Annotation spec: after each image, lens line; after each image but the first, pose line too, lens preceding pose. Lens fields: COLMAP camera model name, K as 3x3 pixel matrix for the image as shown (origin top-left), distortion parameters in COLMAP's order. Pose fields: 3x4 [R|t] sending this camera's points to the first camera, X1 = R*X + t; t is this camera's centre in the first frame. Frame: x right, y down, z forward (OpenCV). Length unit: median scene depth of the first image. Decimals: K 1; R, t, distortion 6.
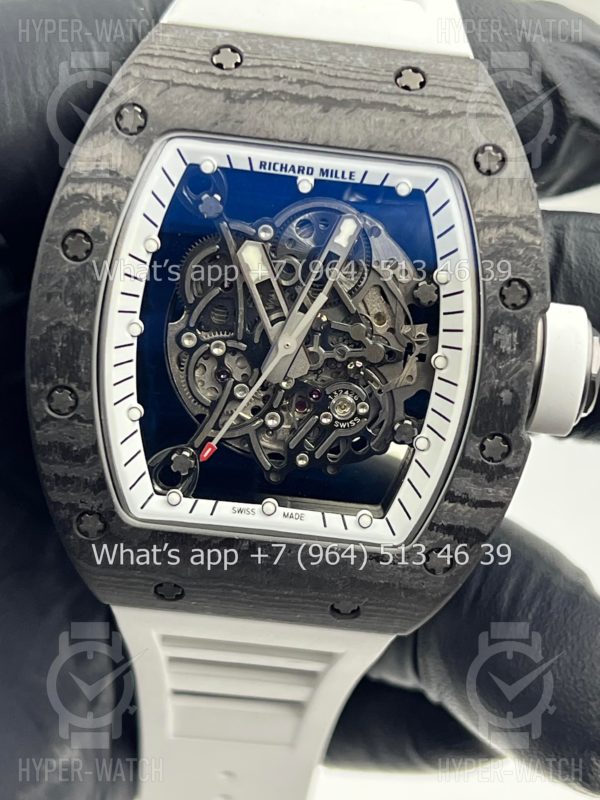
lens RADIAL K [[1875.3, 0, 294.7], [0, 1875.3, 400.6], [0, 0, 1]] dist [0.200456, 0.000000]
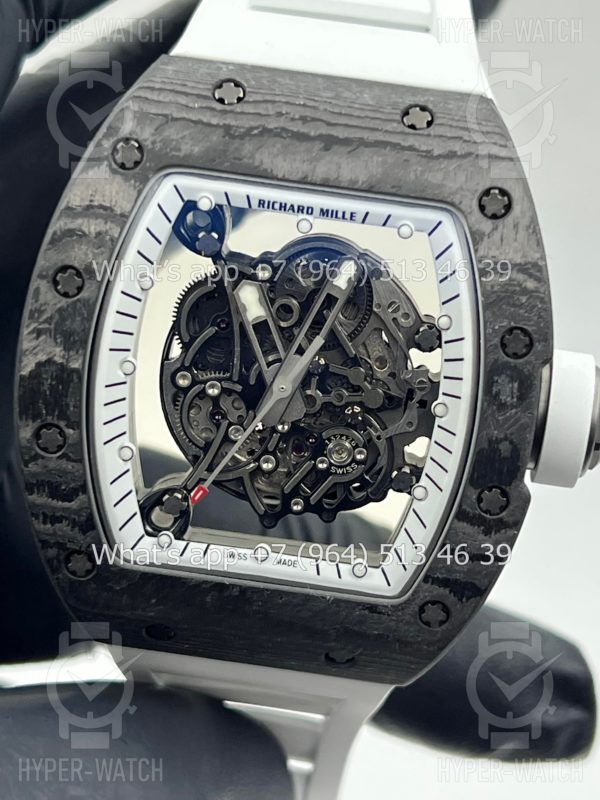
lens RADIAL K [[1875.3, 0, 303.4], [0, 1875.3, 403.6], [0, 0, 1]] dist [0.200456, 0.000000]
pose [[0.997549, 0.029179, -0.063593, 0.069144], [-0.028534, 0.999532, 0.011028, -0.032577], [0.063885, -0.009186, 0.997915, 0.028107]]
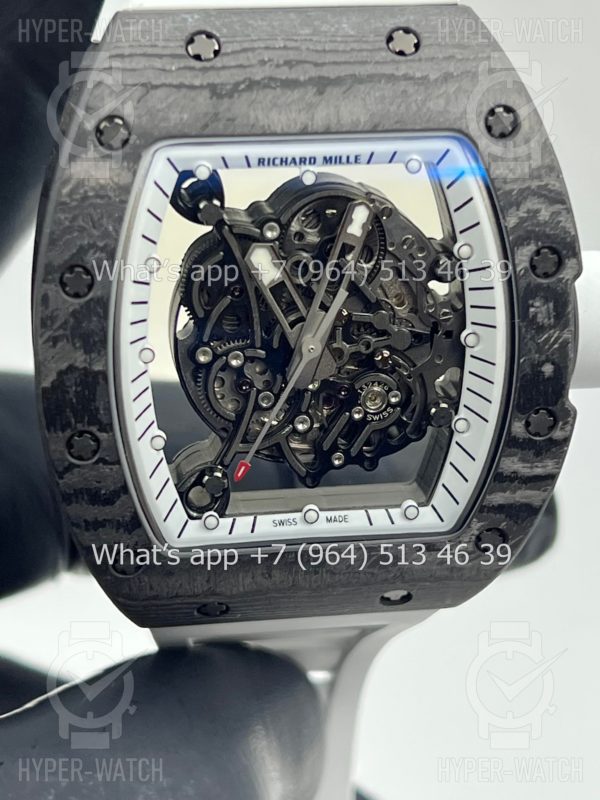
lens RADIAL K [[1875.3, 0, 297.0], [0, 1875.3, 399.7], [0, 0, 1]] dist [0.200456, 0.000000]
pose [[0.983887, -0.150832, 0.096004, -0.104468], [0.134875, 0.978622, 0.155267, -0.150331], [-0.117371, -0.139816, 0.983197, 0.078691]]
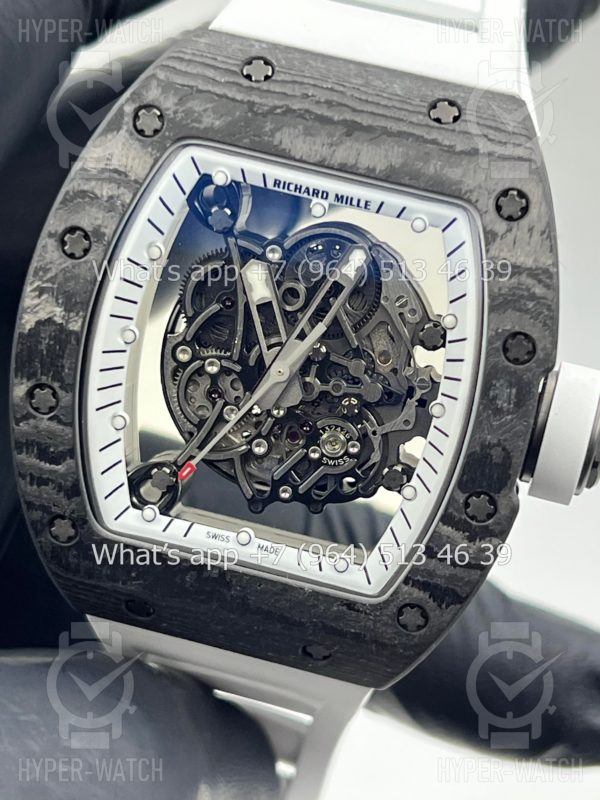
lens RADIAL K [[1875.3, 0, 304.6], [0, 1875.3, 407.4], [0, 0, 1]] dist [0.200456, 0.000000]
pose [[0.982662, 0.128530, -0.133623, 0.139236], [-0.130430, 0.991442, -0.005521, -0.007816], [0.131770, 0.022853, 0.991017, 0.048833]]
